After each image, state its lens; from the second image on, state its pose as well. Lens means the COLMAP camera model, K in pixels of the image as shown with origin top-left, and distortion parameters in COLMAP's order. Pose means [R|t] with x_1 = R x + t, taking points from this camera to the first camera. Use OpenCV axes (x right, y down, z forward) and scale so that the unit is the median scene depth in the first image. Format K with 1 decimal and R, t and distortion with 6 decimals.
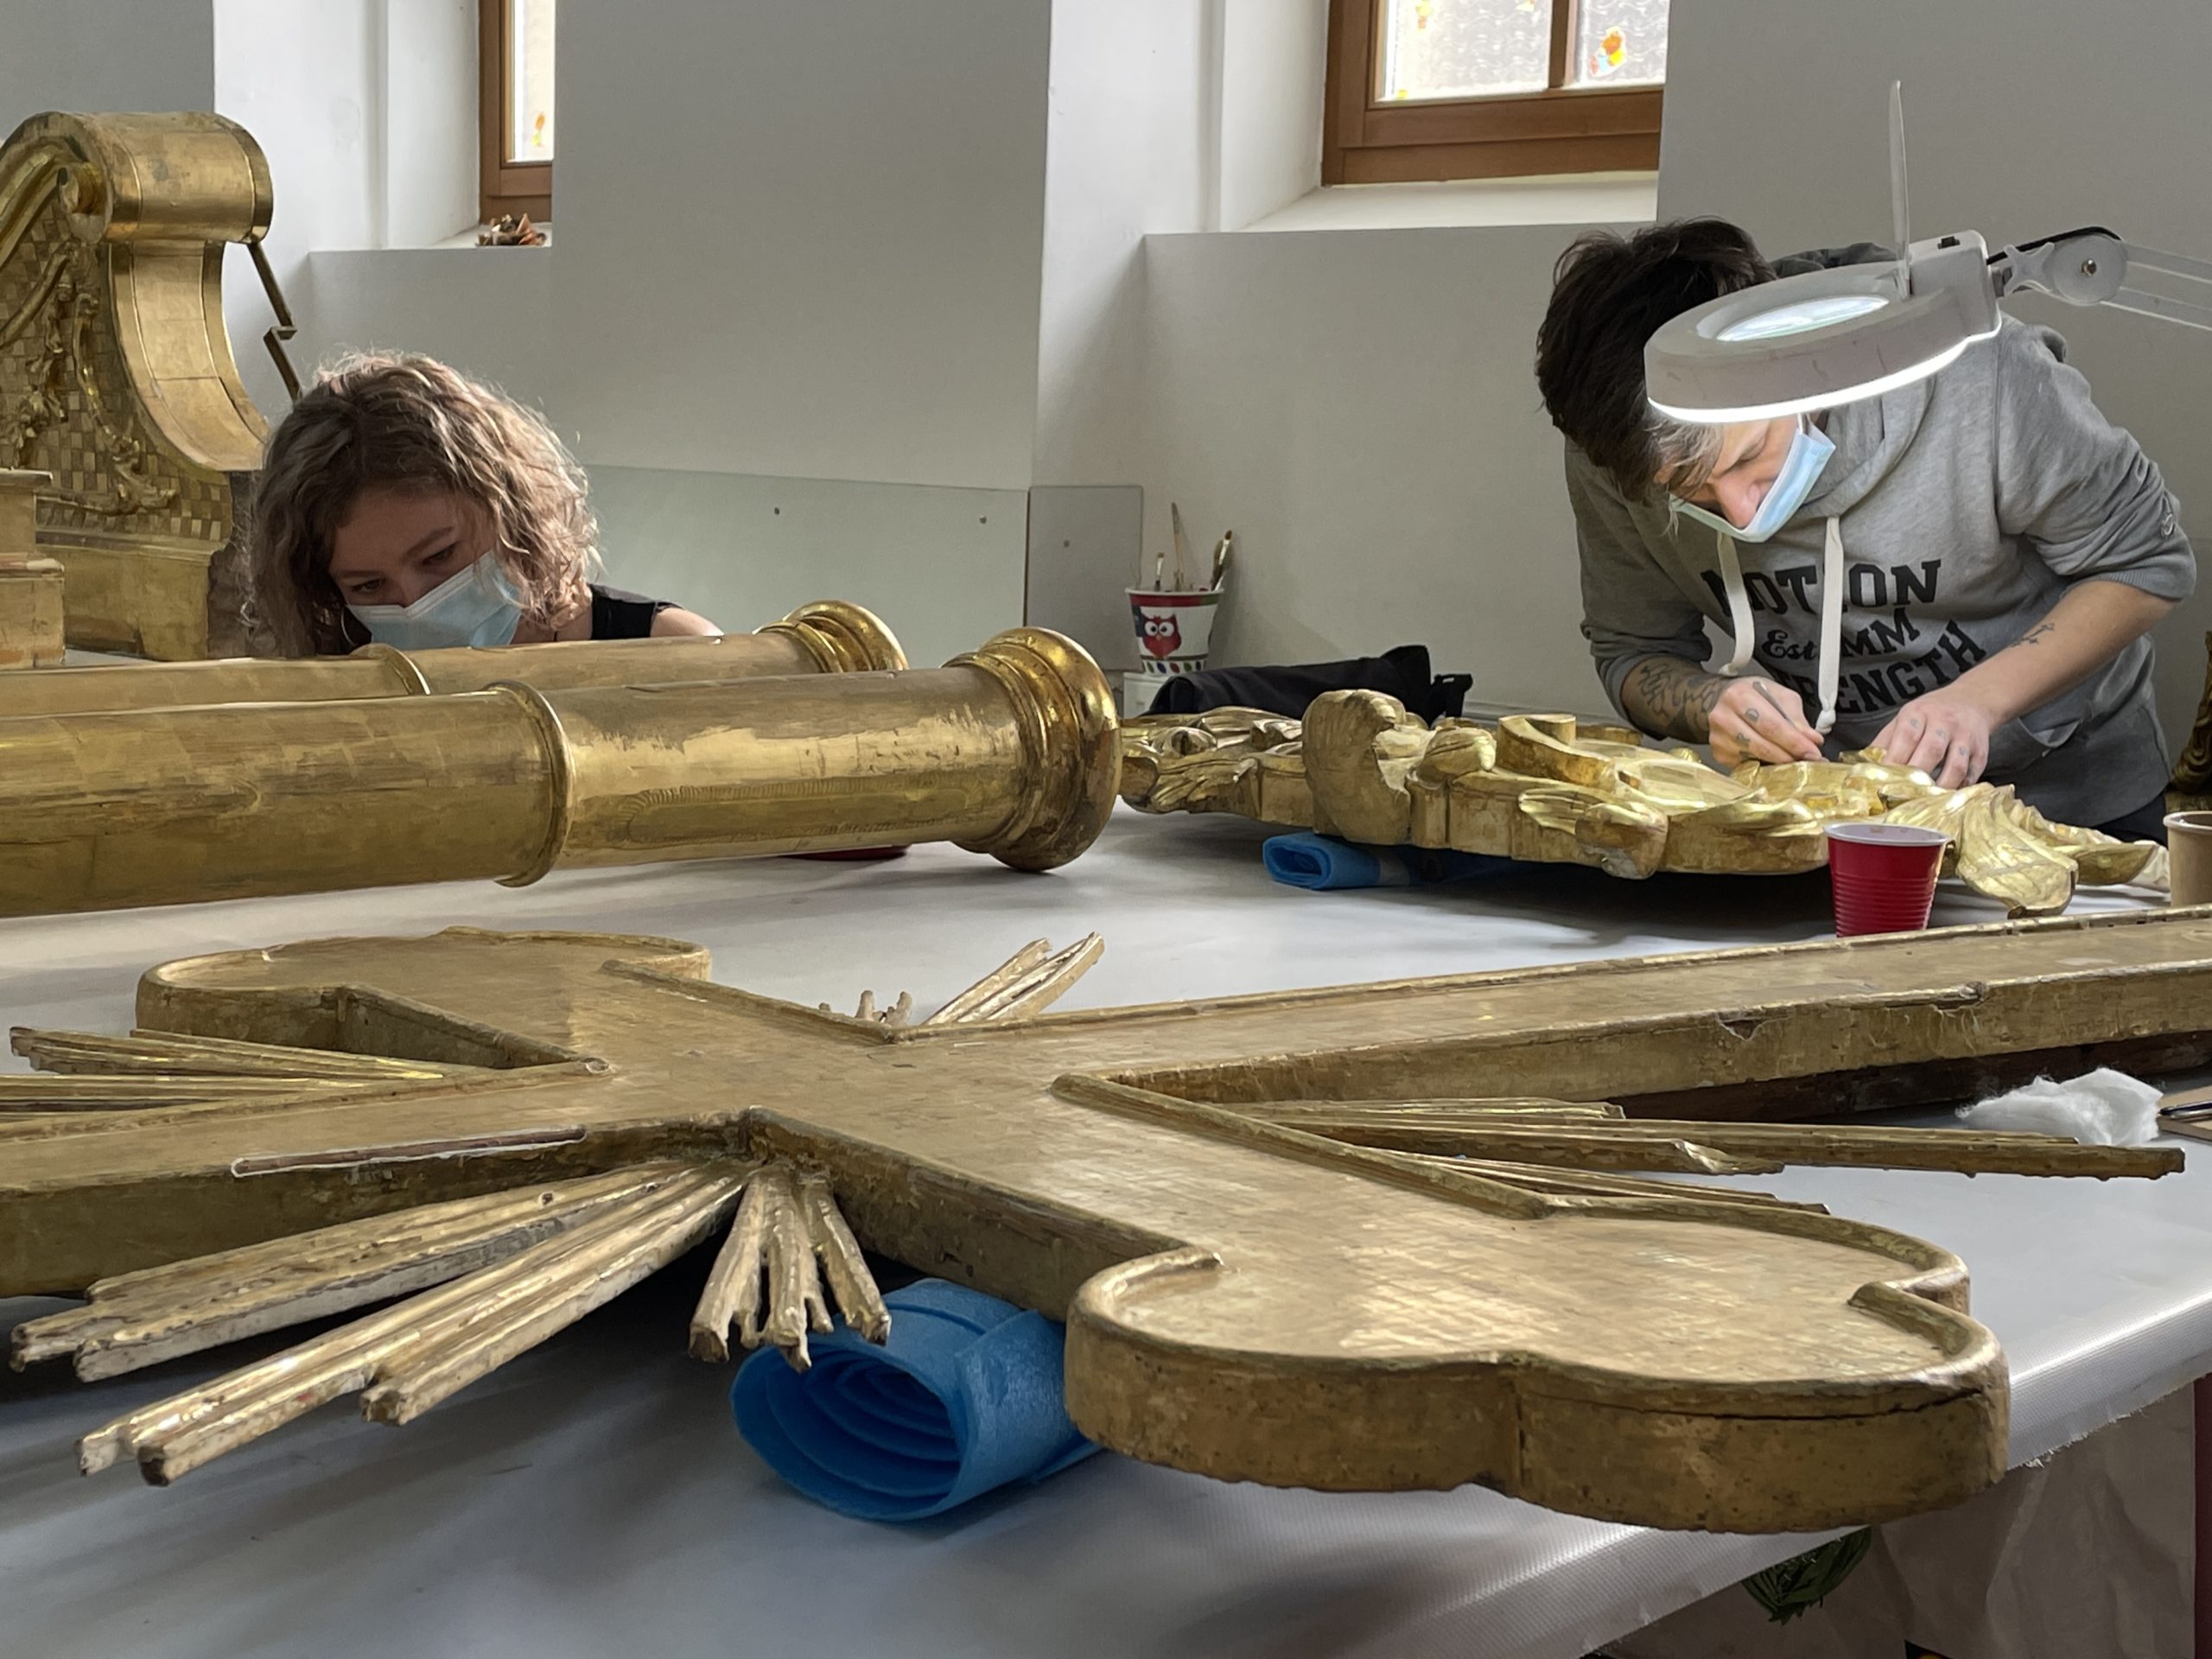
lens RADIAL K [[3117.5, 0, 1106.0], [0, 3117.5, 829.5], [0, 0, 1]] dist [0.146239, -0.012629]
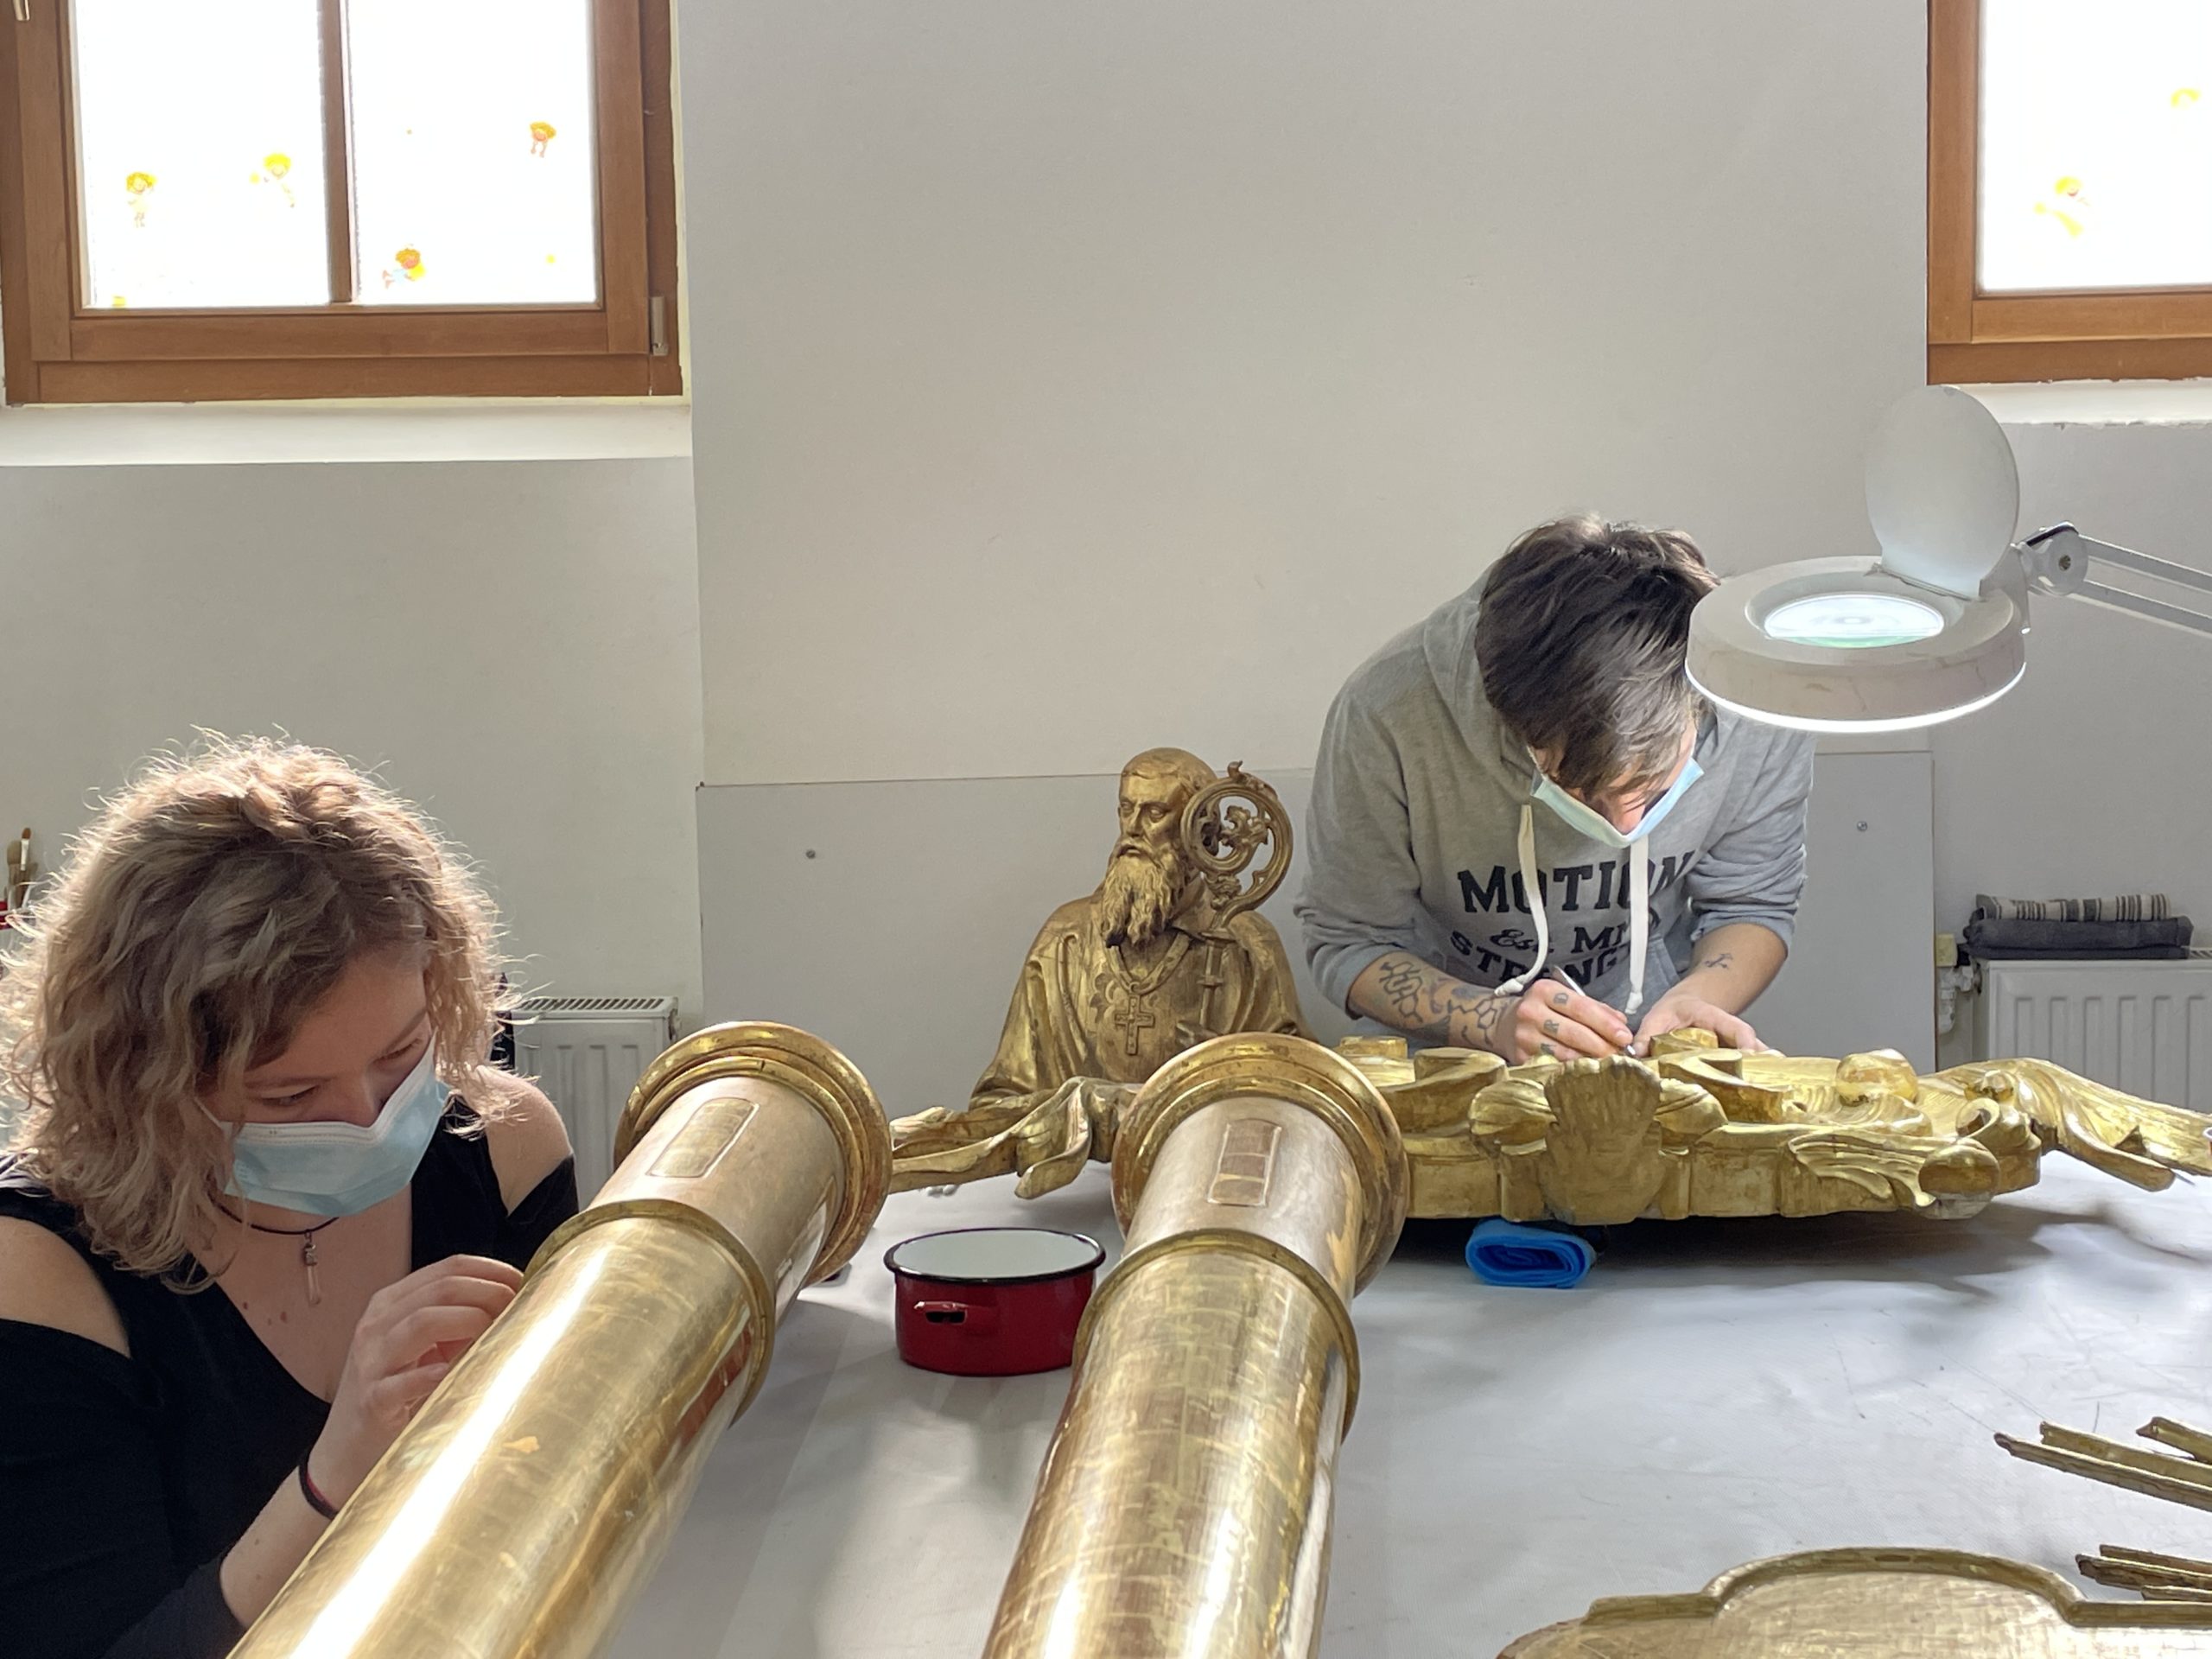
lens RADIAL K [[3117.5, 0, 1106.0], [0, 3117.5, 829.5], [0, 0, 1]] dist [0.146239, -0.012629]
pose [[0.763811, -0.102205, 0.637296, -0.357045], [0.130824, 0.991403, 0.002200, -0.078274], [-0.632043, 0.081693, 0.770616, 0.238939]]
